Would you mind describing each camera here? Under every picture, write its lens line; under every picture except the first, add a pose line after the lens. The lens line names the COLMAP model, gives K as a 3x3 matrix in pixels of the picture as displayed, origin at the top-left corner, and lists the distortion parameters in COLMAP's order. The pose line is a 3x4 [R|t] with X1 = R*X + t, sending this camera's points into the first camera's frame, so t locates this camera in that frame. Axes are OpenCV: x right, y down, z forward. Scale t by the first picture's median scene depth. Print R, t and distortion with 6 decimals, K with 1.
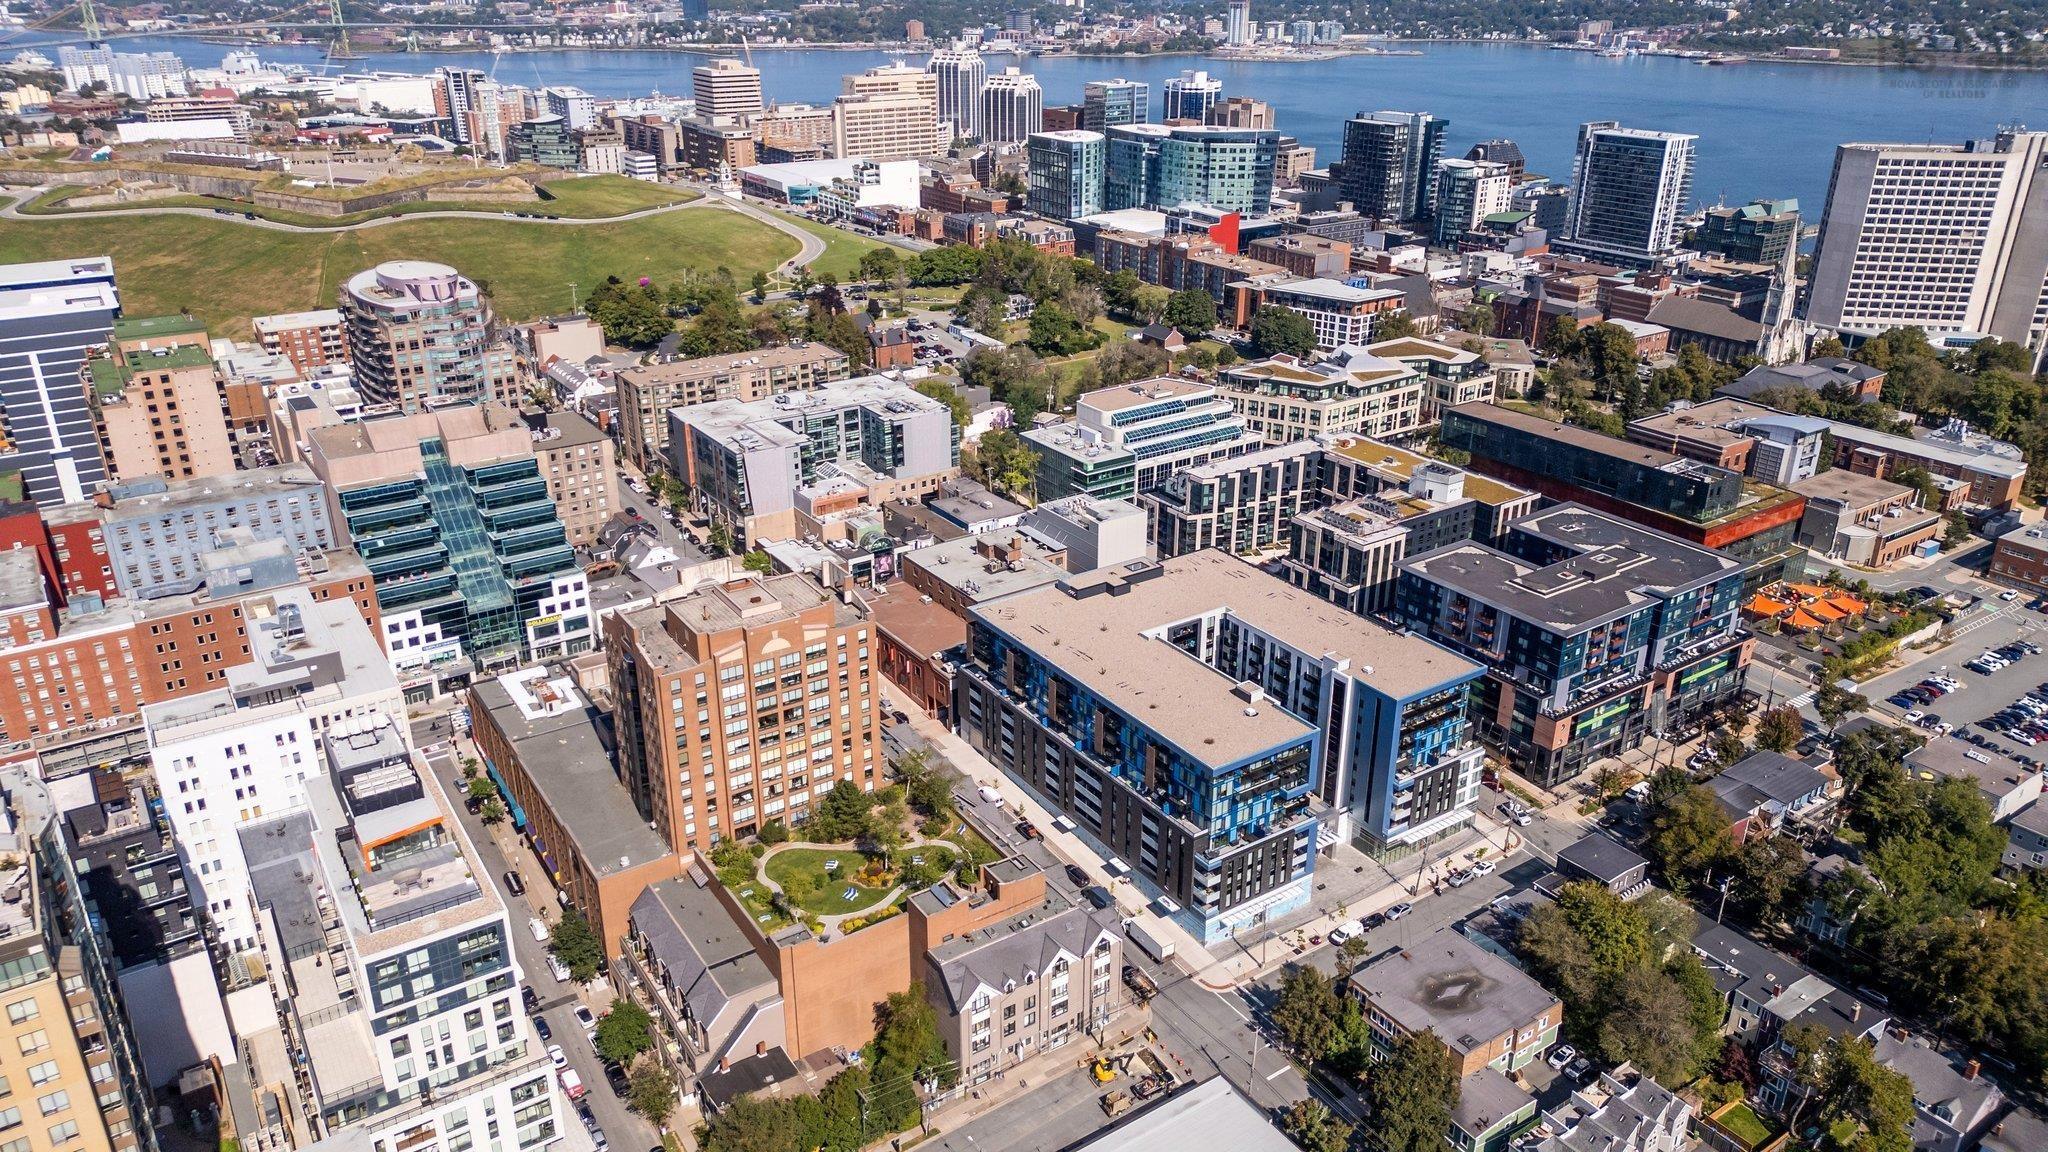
lens RADIAL K [[1433.2, 0, 1023.3], [0, 1433.2, 582.3], [0, 0, 1]] dist [0.074823, -0.072581]
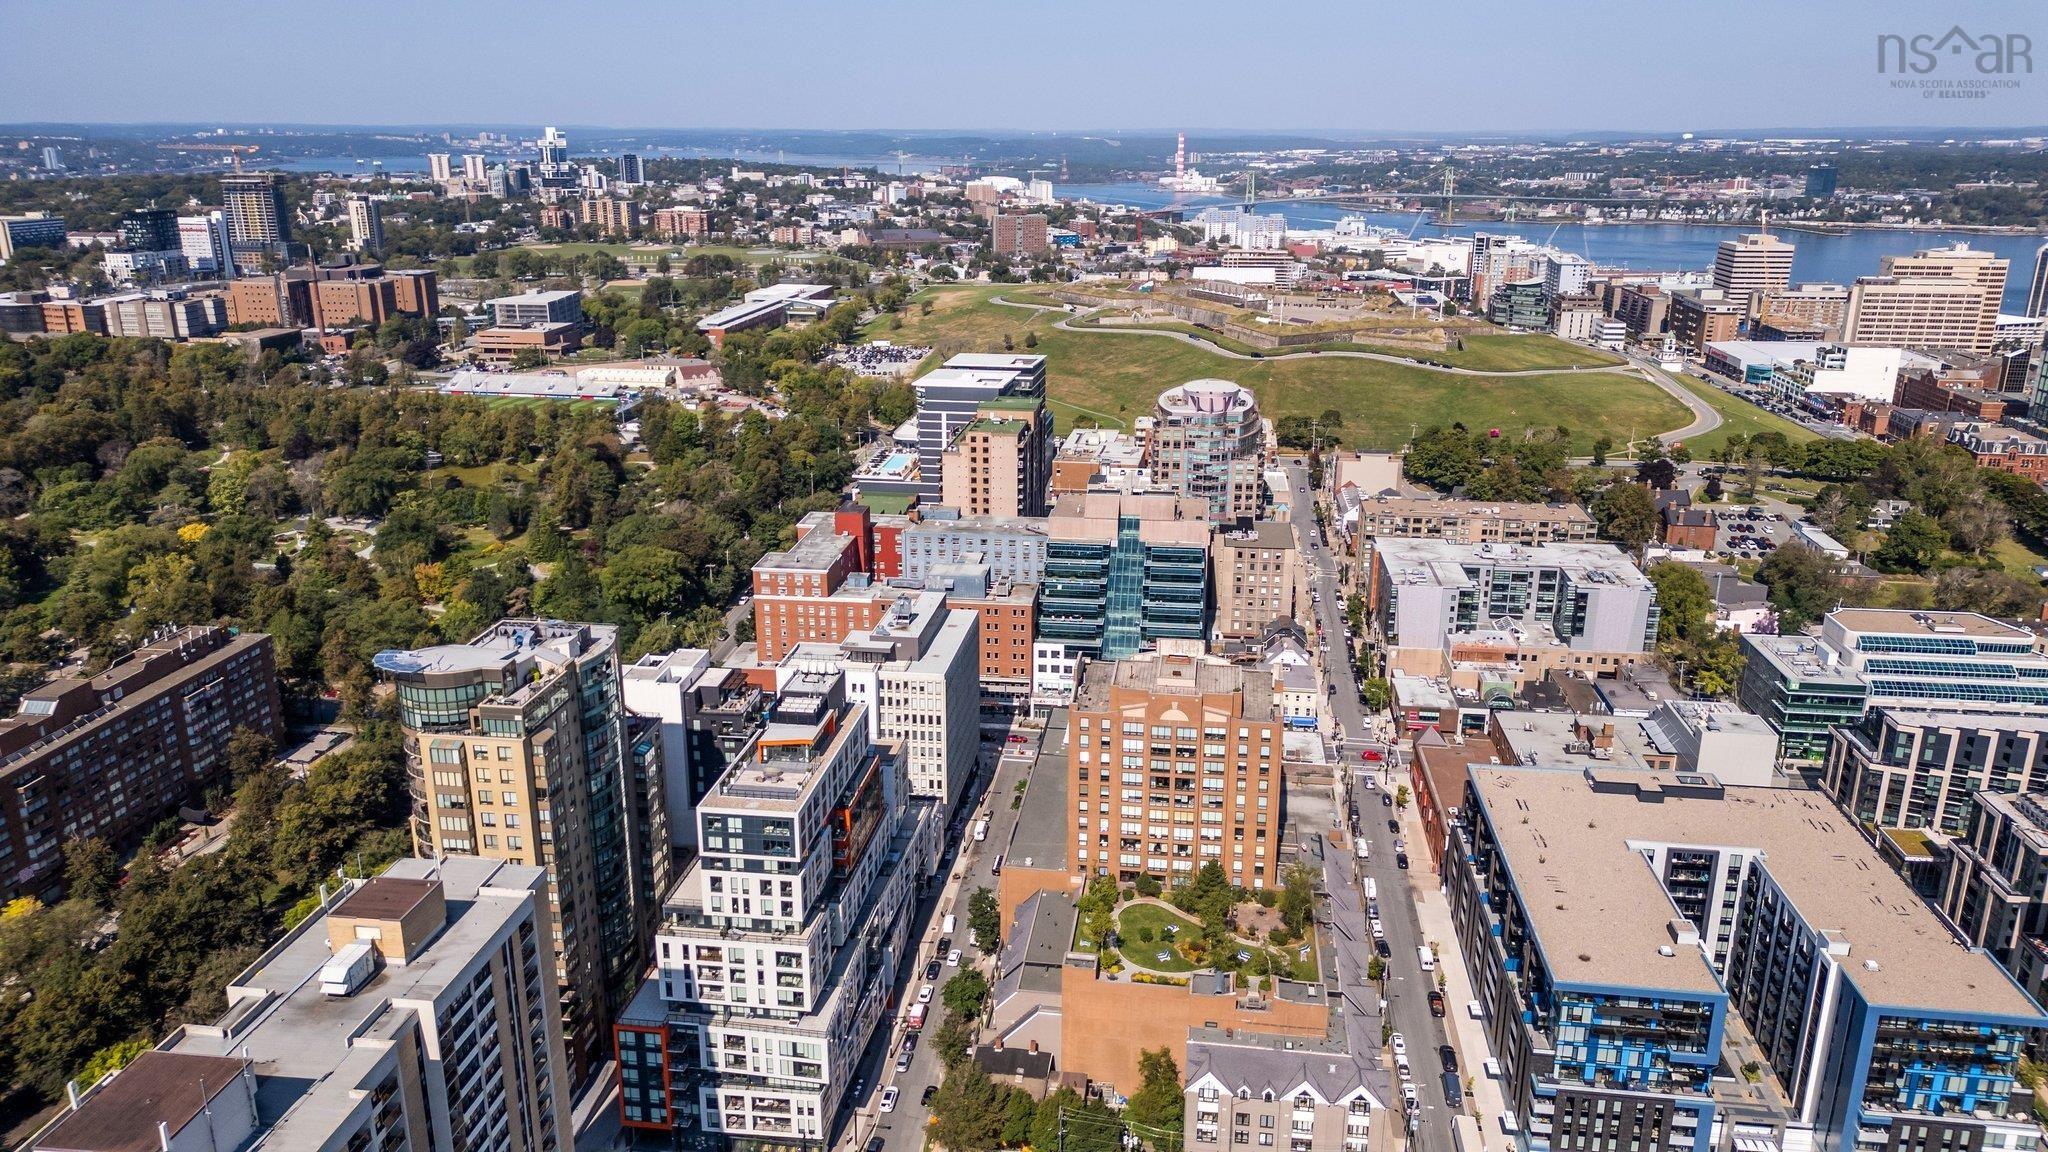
lens RADIAL K [[1433.2, 0, 1023.3], [0, 1433.2, 582.3], [0, 0, 1]] dist [0.074823, -0.072581]
pose [[0.751417, 0.199536, -0.628934, 0.289758], [-0.266116, 0.963864, -0.012144, -0.007675], [0.603784, 0.176495, 0.777364, 0.034346]]
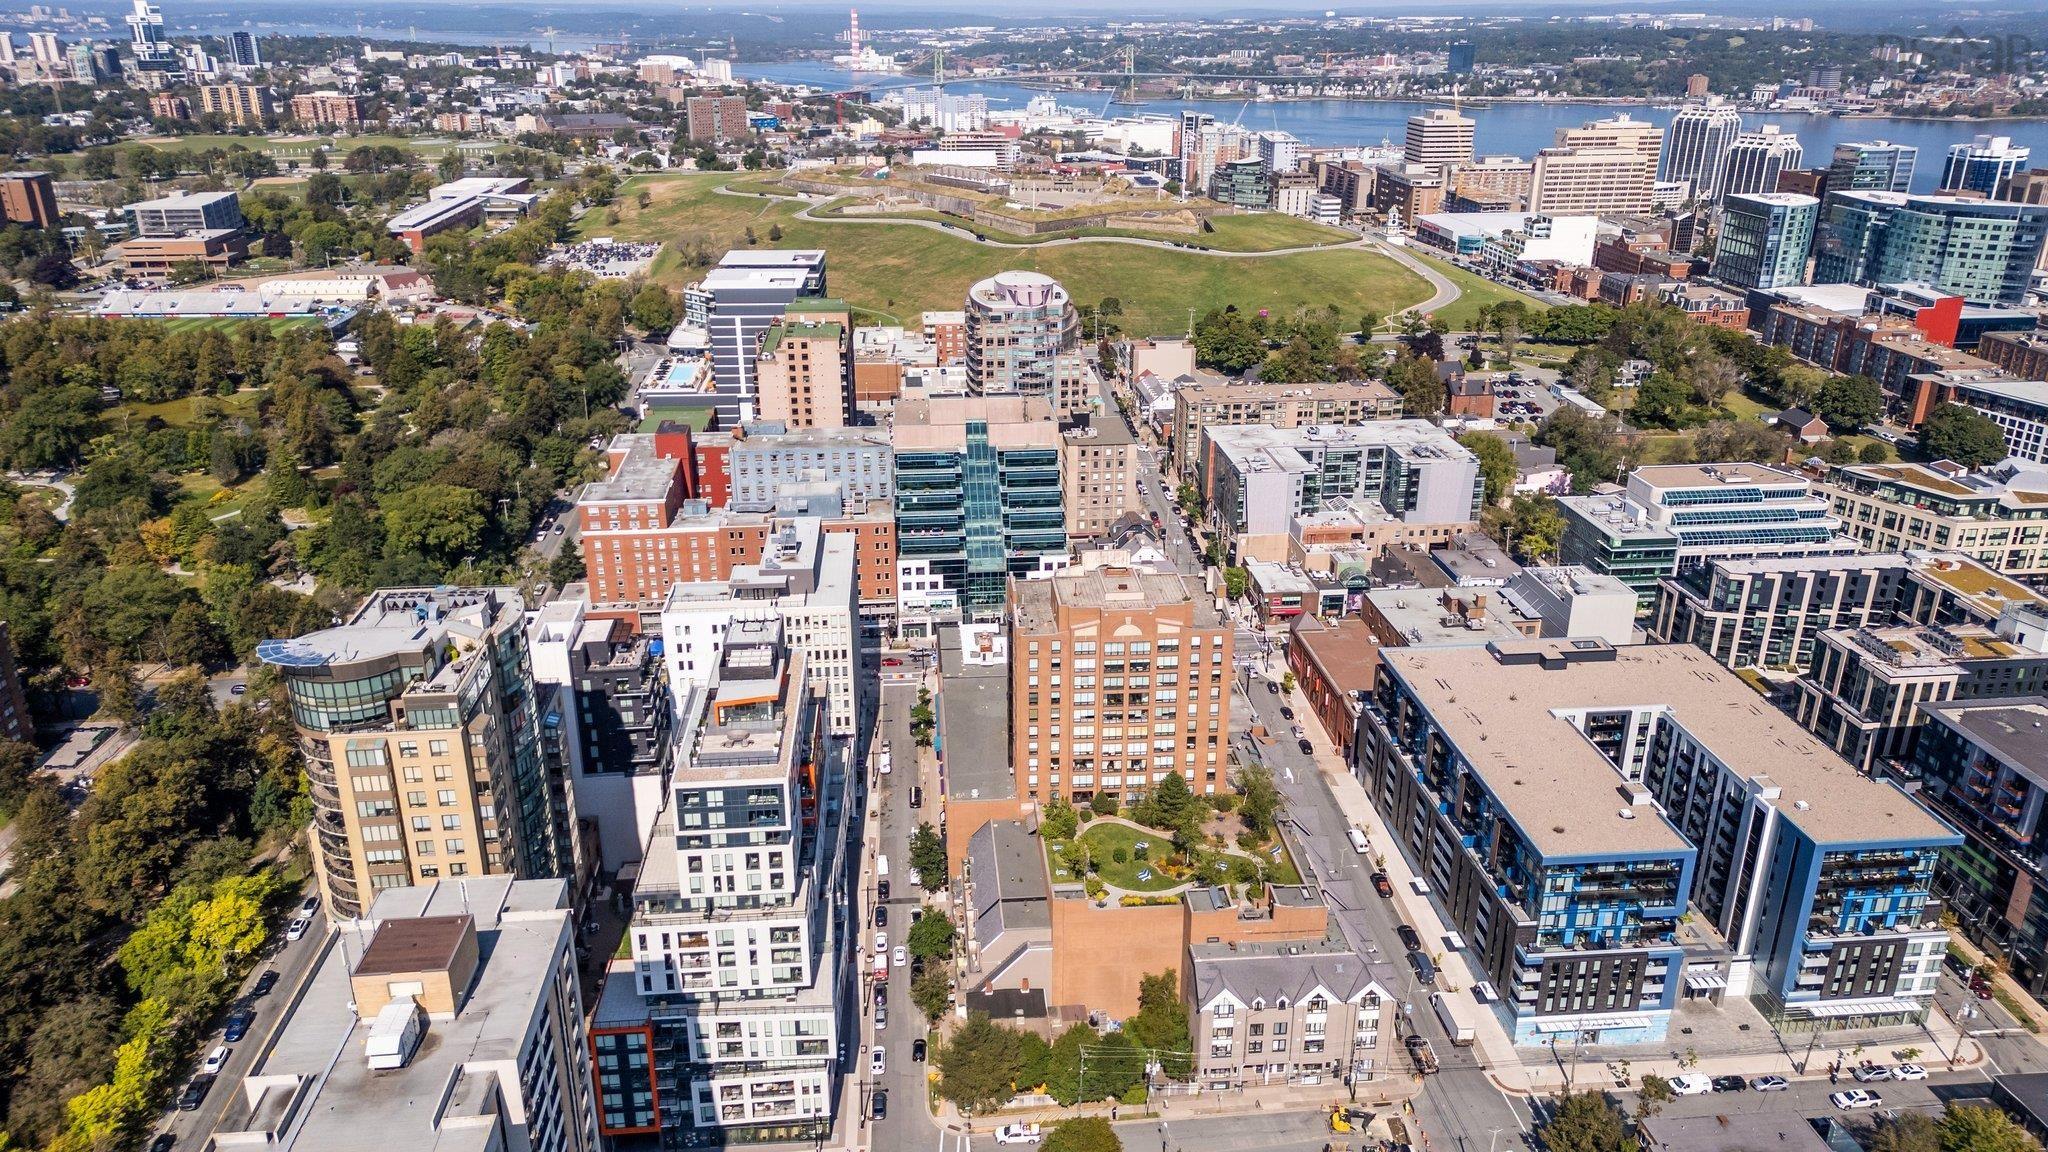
lens RADIAL K [[1433.2, 0, 1023.3], [0, 1433.2, 582.3], [0, 0, 1]] dist [0.074823, -0.072581]
pose [[0.878155, 0.177993, -0.444029, 0.158556], [-0.192215, 0.981264, 0.013206, 0.006459], [0.438061, 0.073752, 0.895915, 0.001898]]
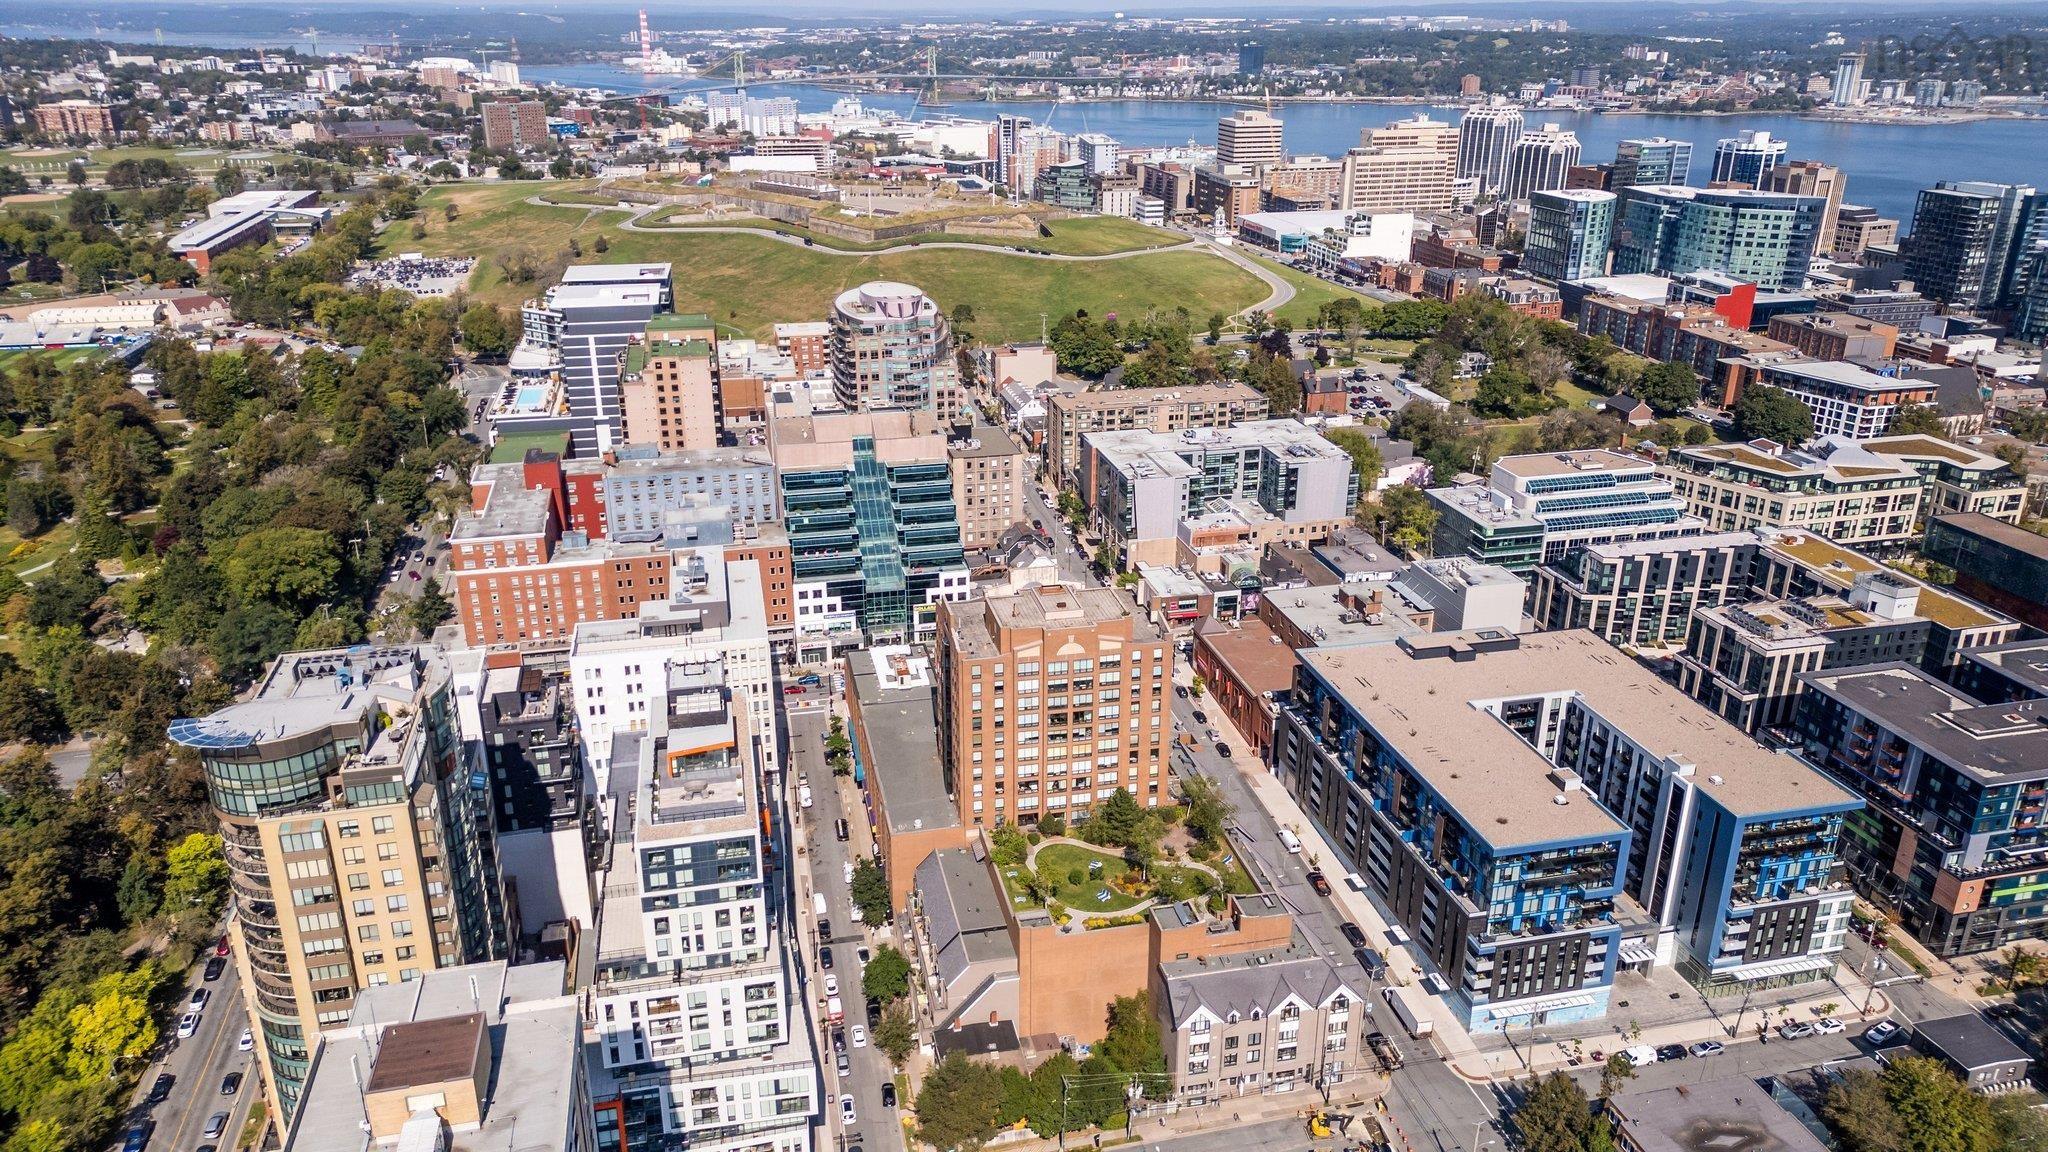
lens RADIAL K [[1433.2, 0, 1023.3], [0, 1433.2, 582.3], [0, 0, 1]] dist [0.074823, -0.072581]
pose [[0.934707, 0.131614, -0.330152, 0.096146], [-0.142267, 0.989794, -0.008202, 0.005821], [0.325703, 0.054636, 0.943892, -0.011227]]
